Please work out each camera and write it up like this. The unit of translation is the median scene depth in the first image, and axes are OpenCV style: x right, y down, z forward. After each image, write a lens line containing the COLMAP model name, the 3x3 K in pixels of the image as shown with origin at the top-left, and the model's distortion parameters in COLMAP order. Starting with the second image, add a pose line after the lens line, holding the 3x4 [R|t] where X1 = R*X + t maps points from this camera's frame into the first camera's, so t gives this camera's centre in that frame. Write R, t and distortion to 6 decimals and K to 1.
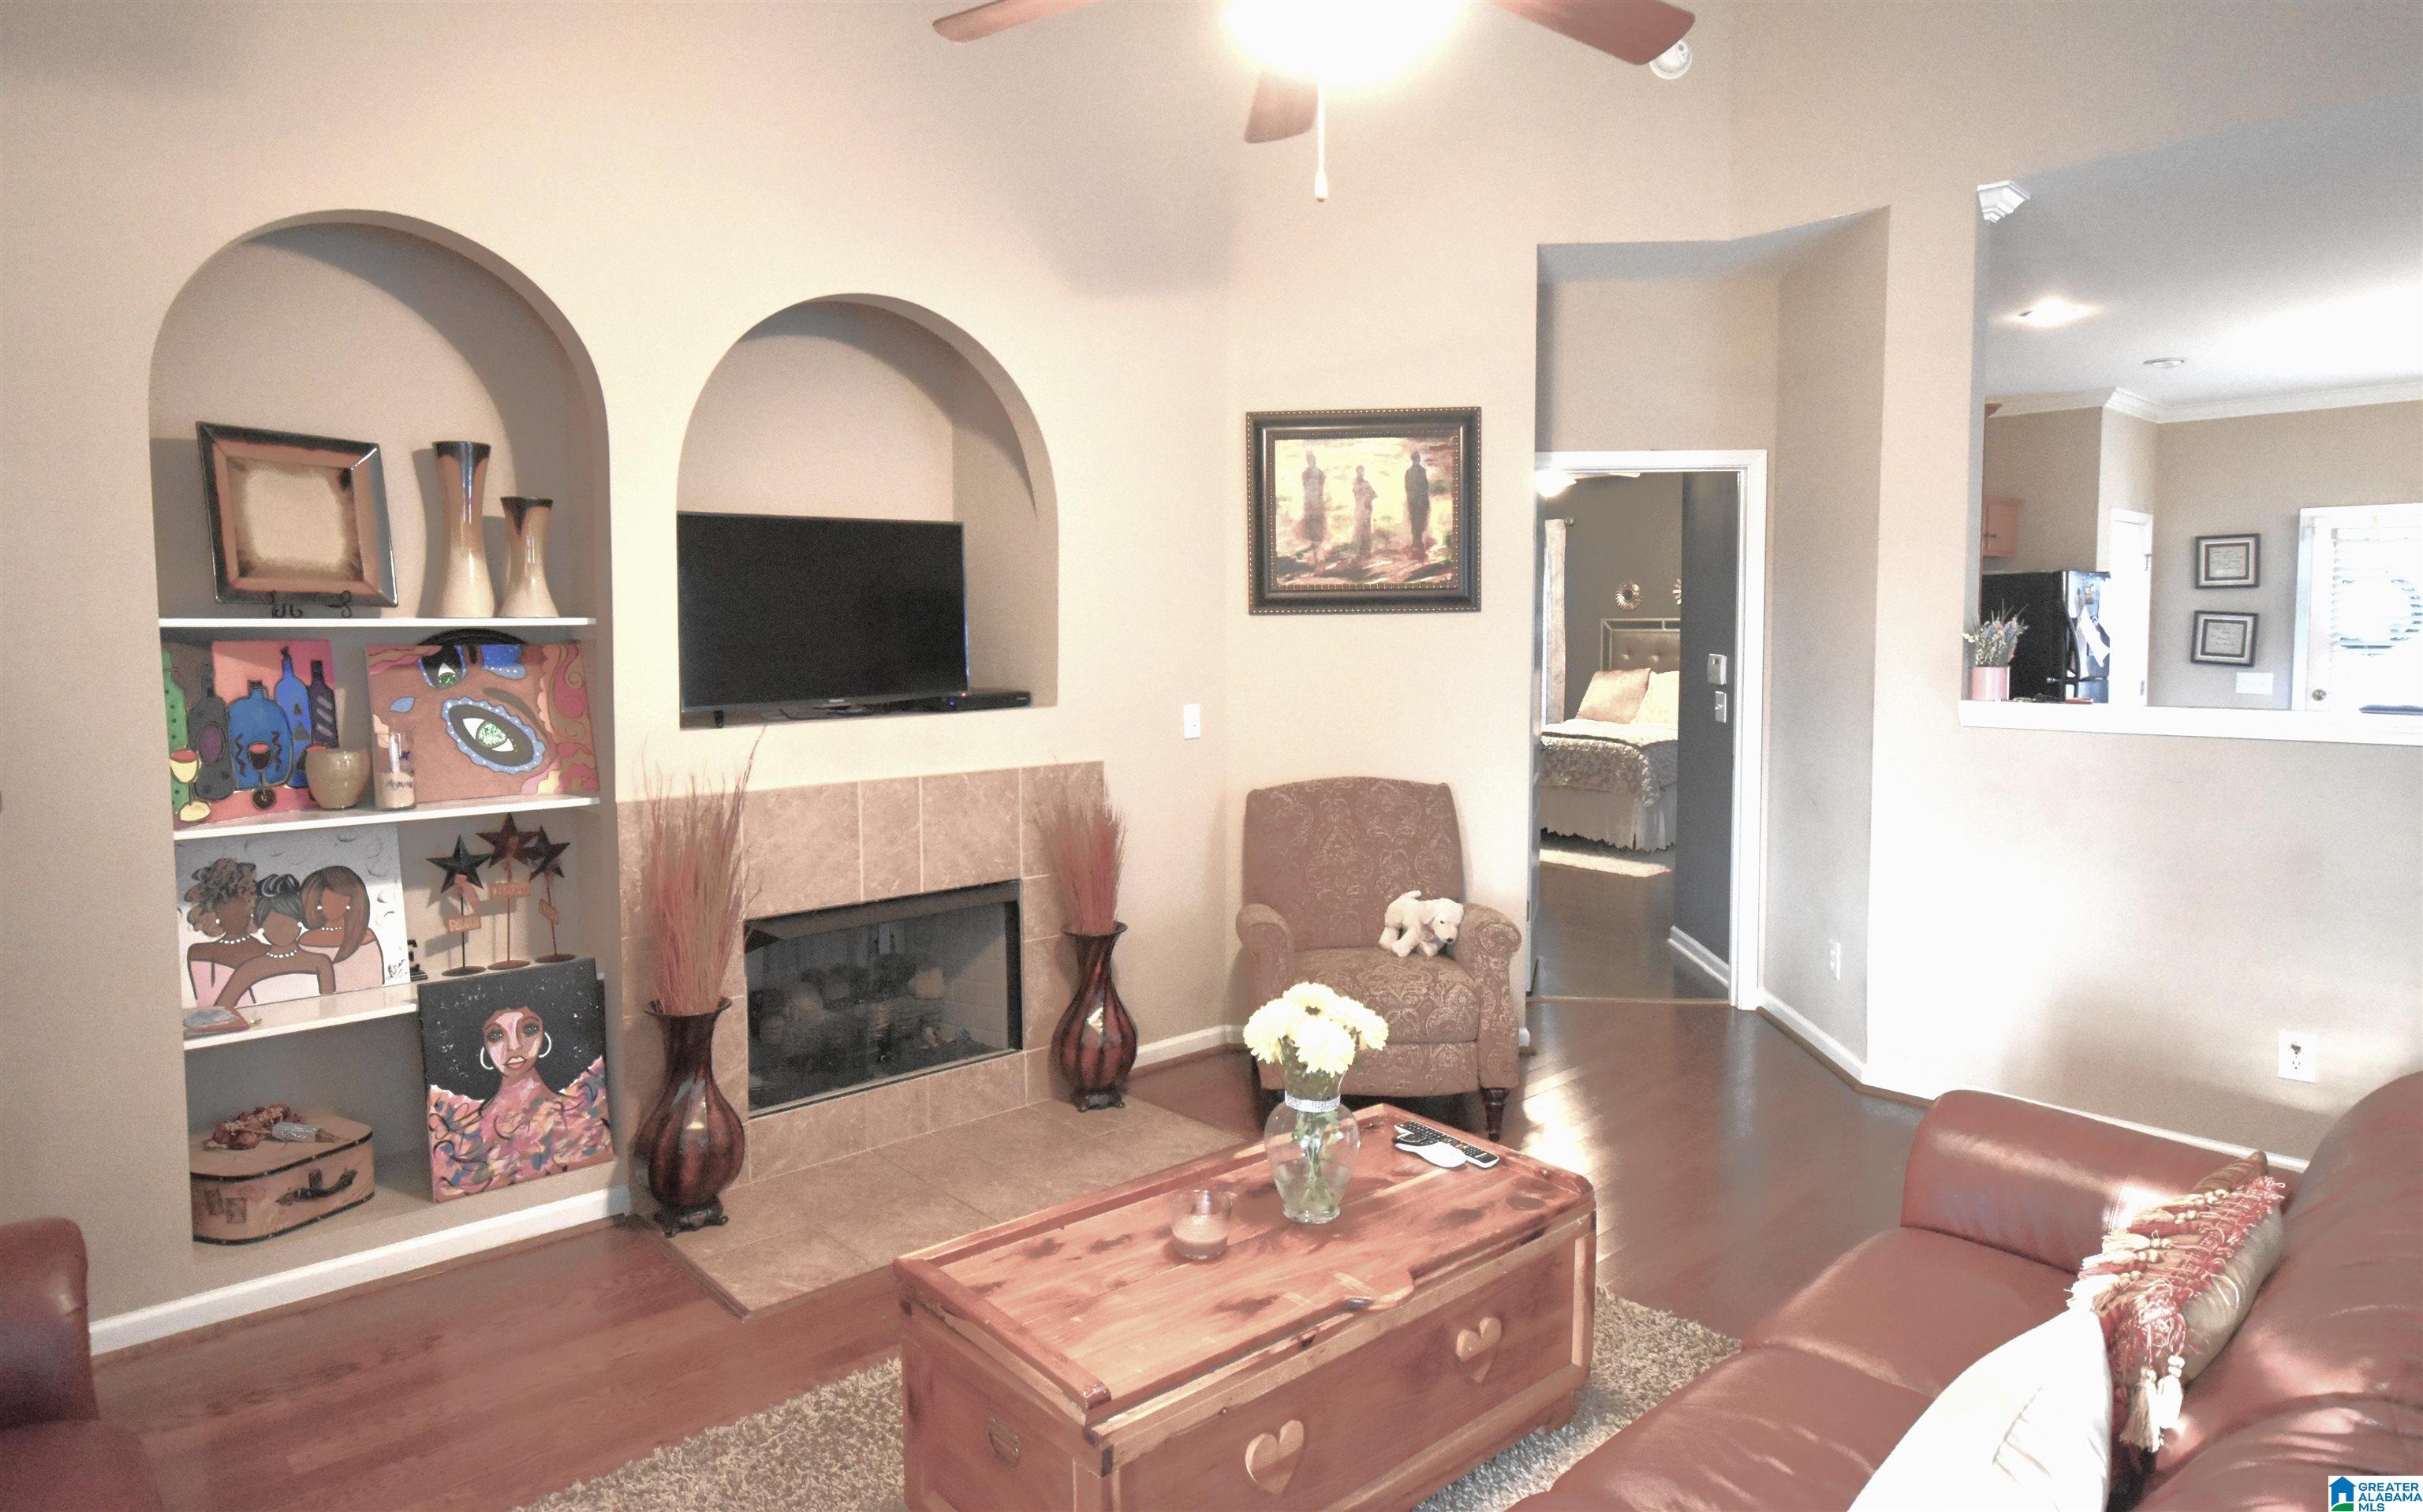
lens RADIAL K [[1423.7, 0, 1189.7], [0, 1423.7, 708.2], [0, 0, 1]] dist [0.004825, -0.013229]
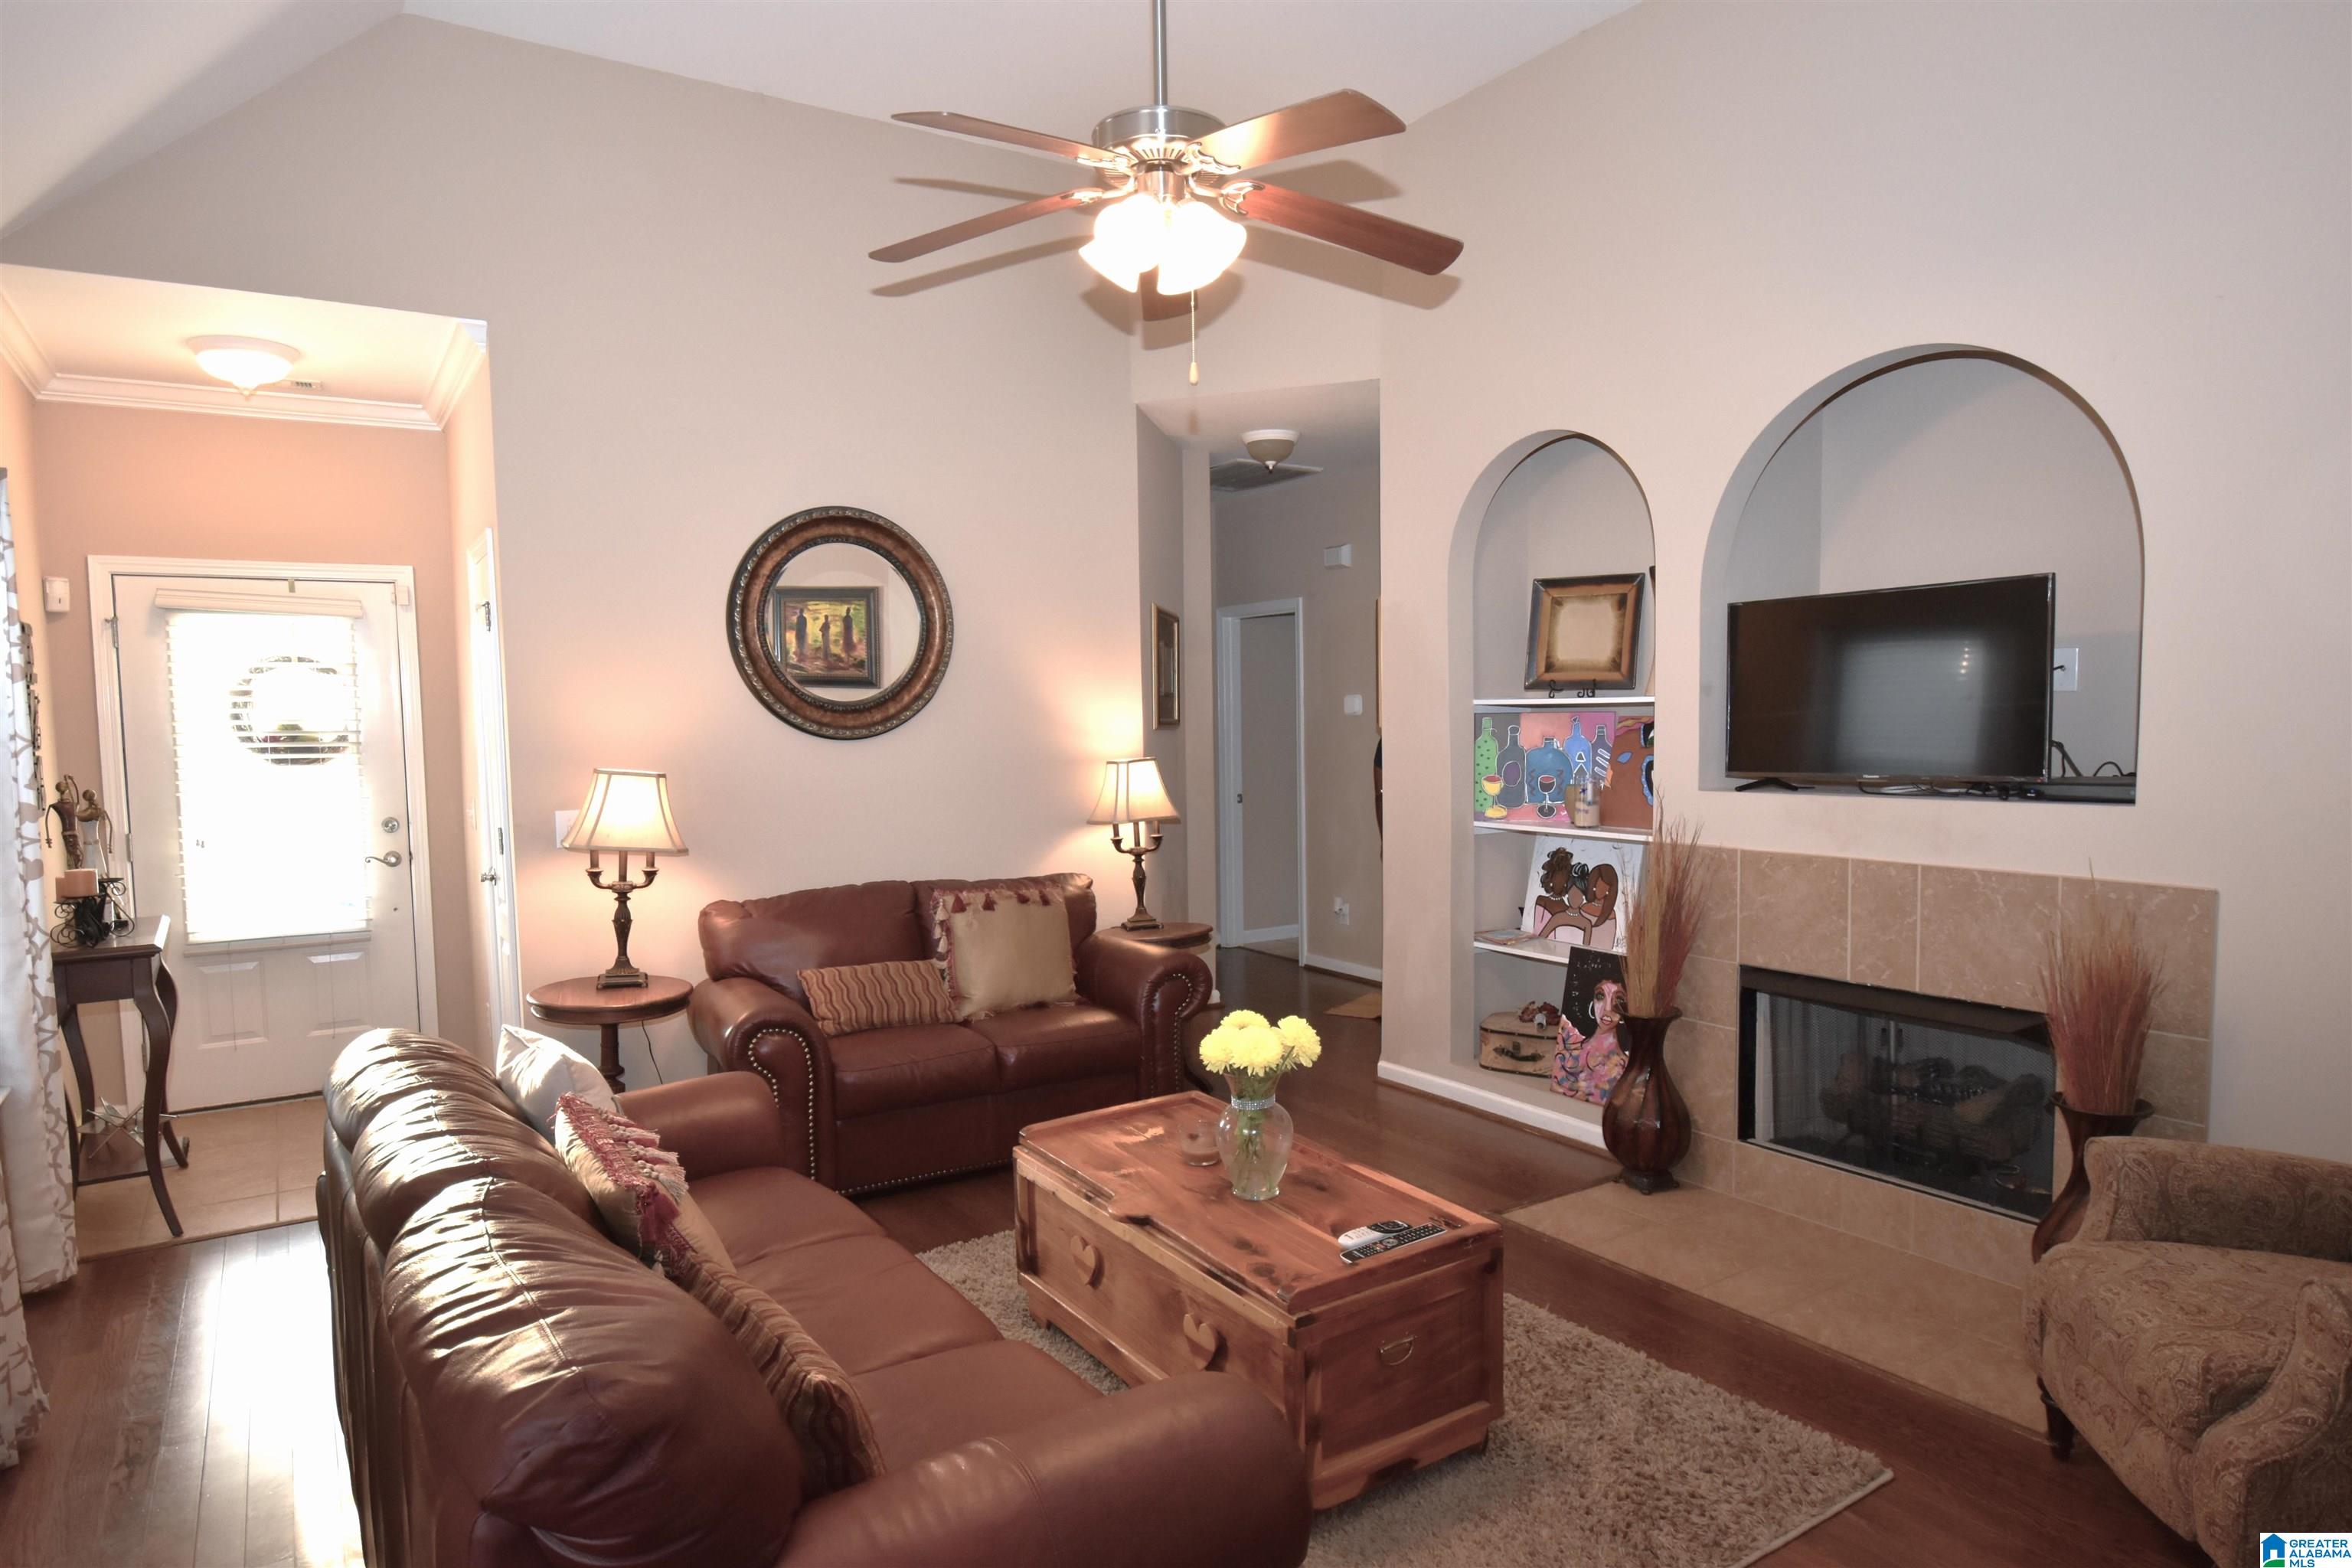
lens RADIAL K [[1359.2, 0, 1183.0], [0, 1359.2, 803.6], [0, 0, 1]] dist [0.003888, -0.014270]
pose [[-0.143404, 0.076388, -0.986712, 0.794934], [-0.042201, 0.995638, 0.083213, -0.047518], [0.988764, 0.053573, -0.139555, 0.702361]]
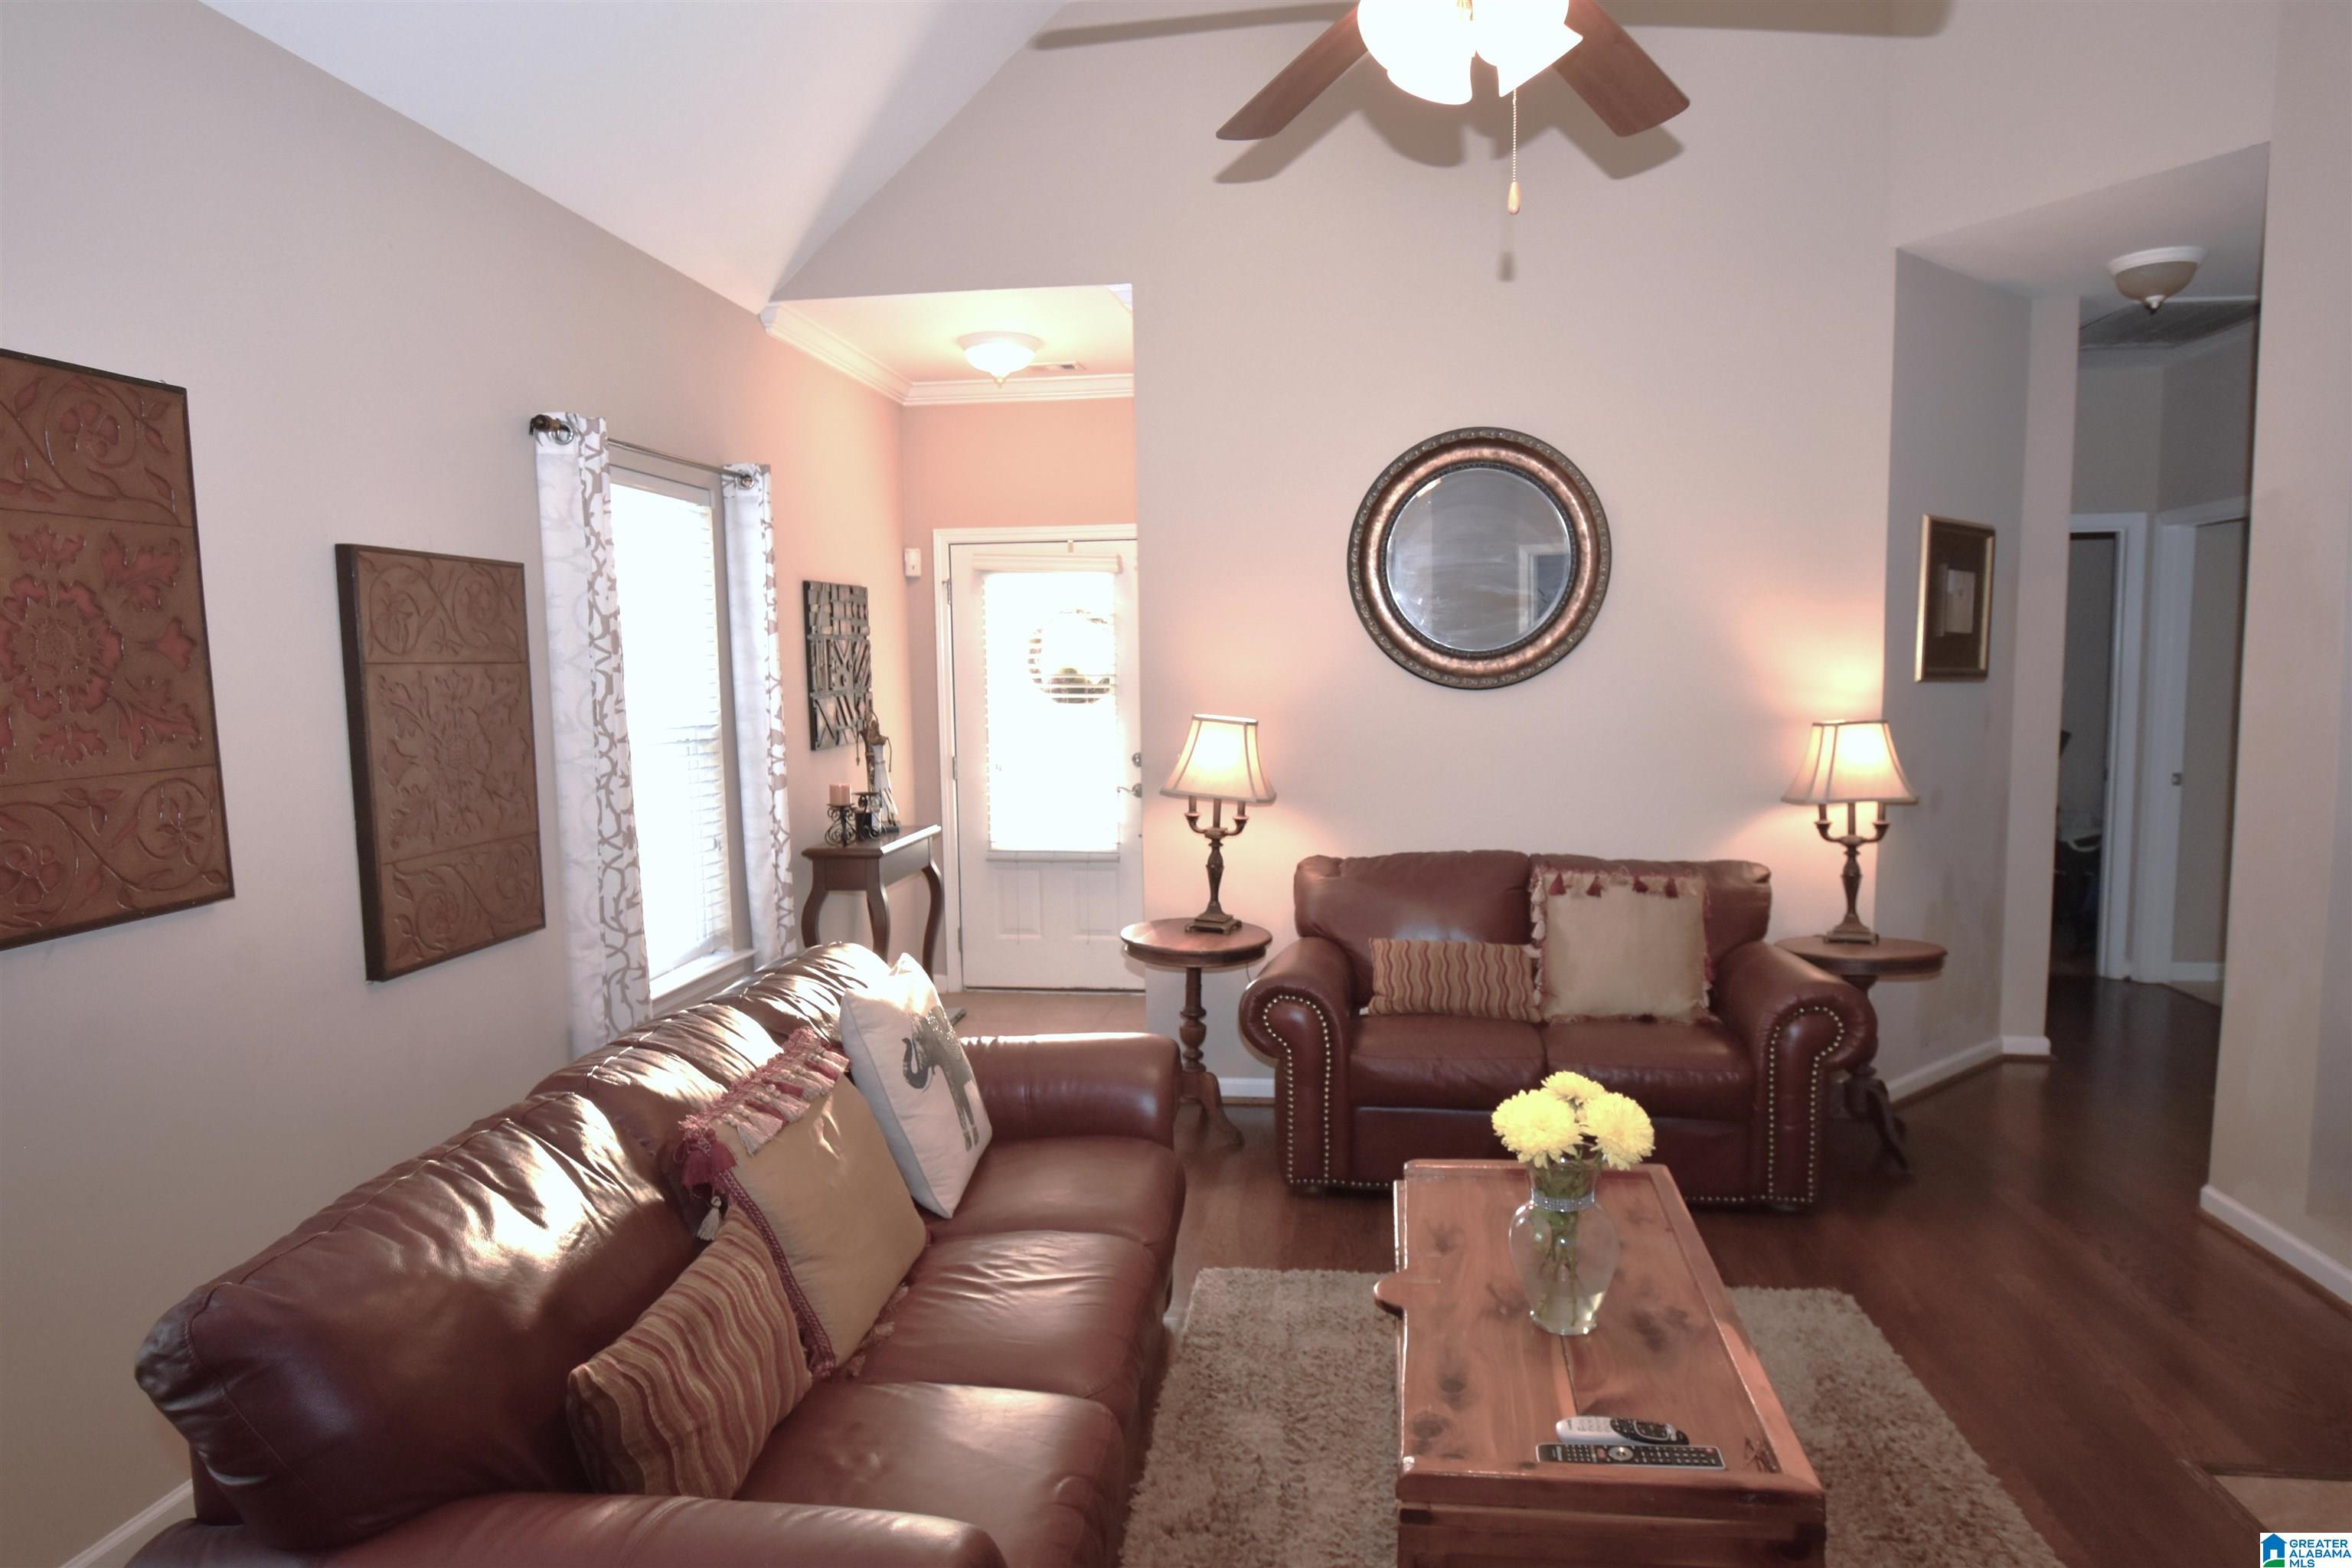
lens RADIAL K [[1407.9, 0, 1180.3], [0, 1407.9, 798.4], [0, 0, 1]] dist [-0.005247, -0.002731]
pose [[-0.749505, 0.076406, -0.657575, 0.550261], [-0.022159, 0.989865, 0.140273, -0.057358], [0.661628, 0.119706, -0.740215, 0.929665]]
